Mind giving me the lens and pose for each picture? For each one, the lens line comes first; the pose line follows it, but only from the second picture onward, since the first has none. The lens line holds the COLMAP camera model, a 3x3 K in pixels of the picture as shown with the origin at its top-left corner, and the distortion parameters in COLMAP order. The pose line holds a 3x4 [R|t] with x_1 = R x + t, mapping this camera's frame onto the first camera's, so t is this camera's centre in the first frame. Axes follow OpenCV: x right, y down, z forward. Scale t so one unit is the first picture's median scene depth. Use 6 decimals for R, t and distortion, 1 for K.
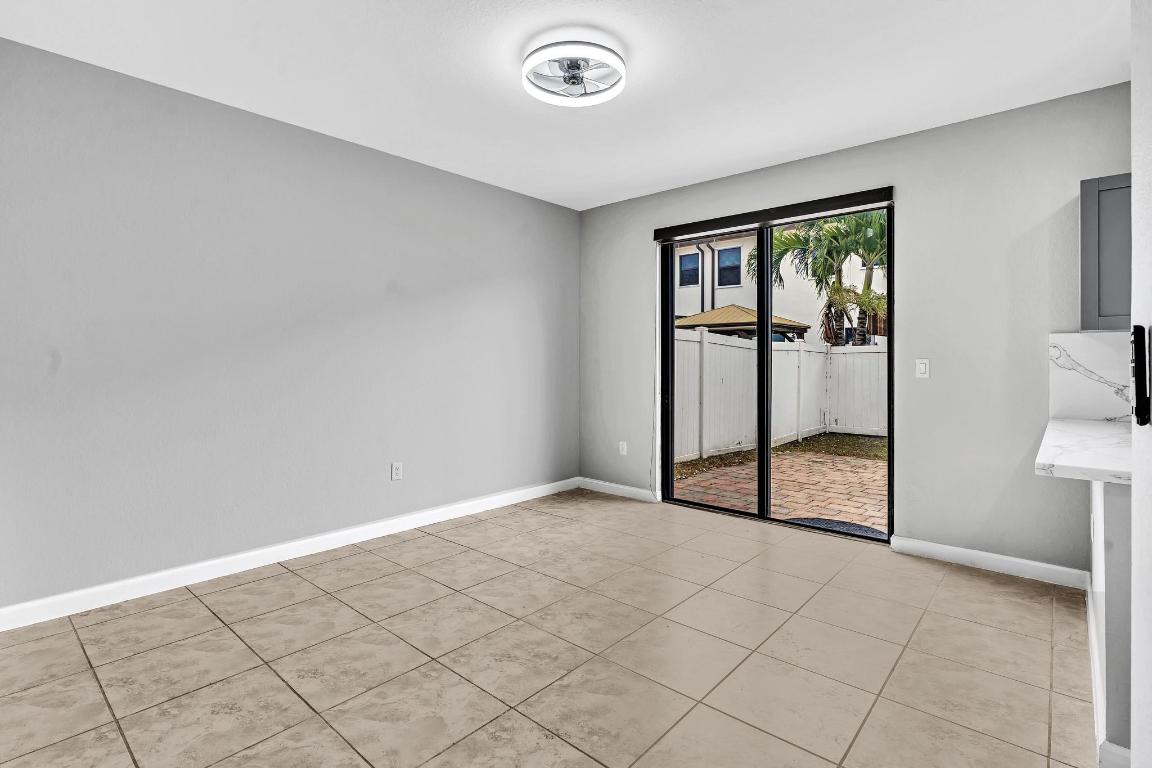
lens RADIAL K [[555.0, 0, 576.6], [0, 555.0, 357.7], [0, 0, 1]] dist [-0.000019, 0.000245]
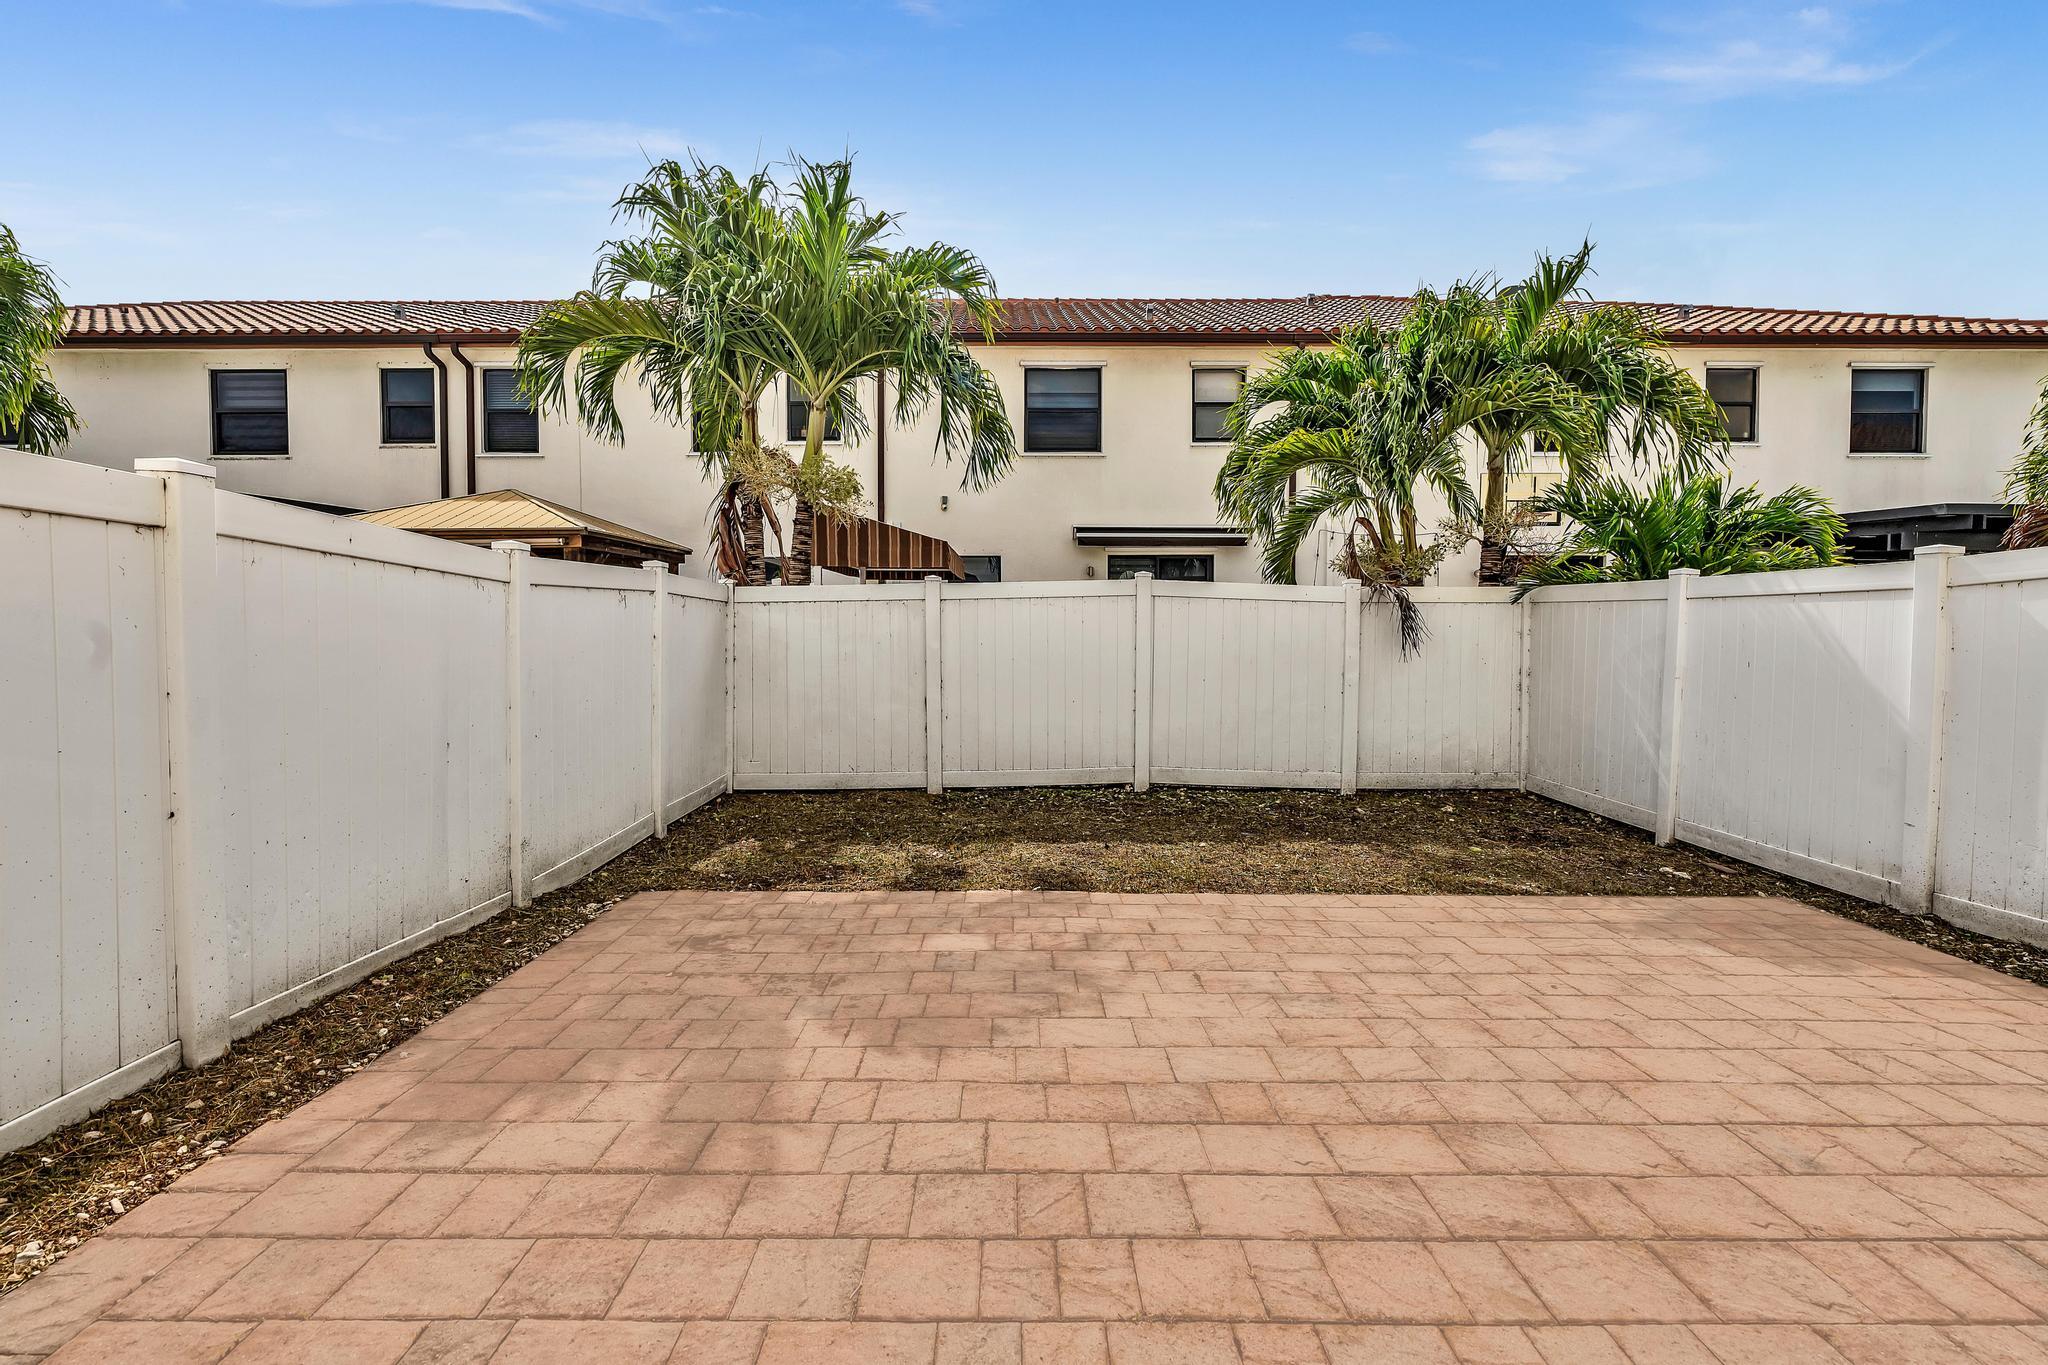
lens RADIAL K [[958.1, 0, 1022.6], [0, 958.1, 630.7], [0, 0, 1]] dist [-0.000545, 0.001447]
pose [[0.745514, -0.013583, 0.666352, 0.120997], [0.002676, 0.999845, 0.017387, 0.001217], [-0.666485, -0.011179, 0.745435, 0.277862]]
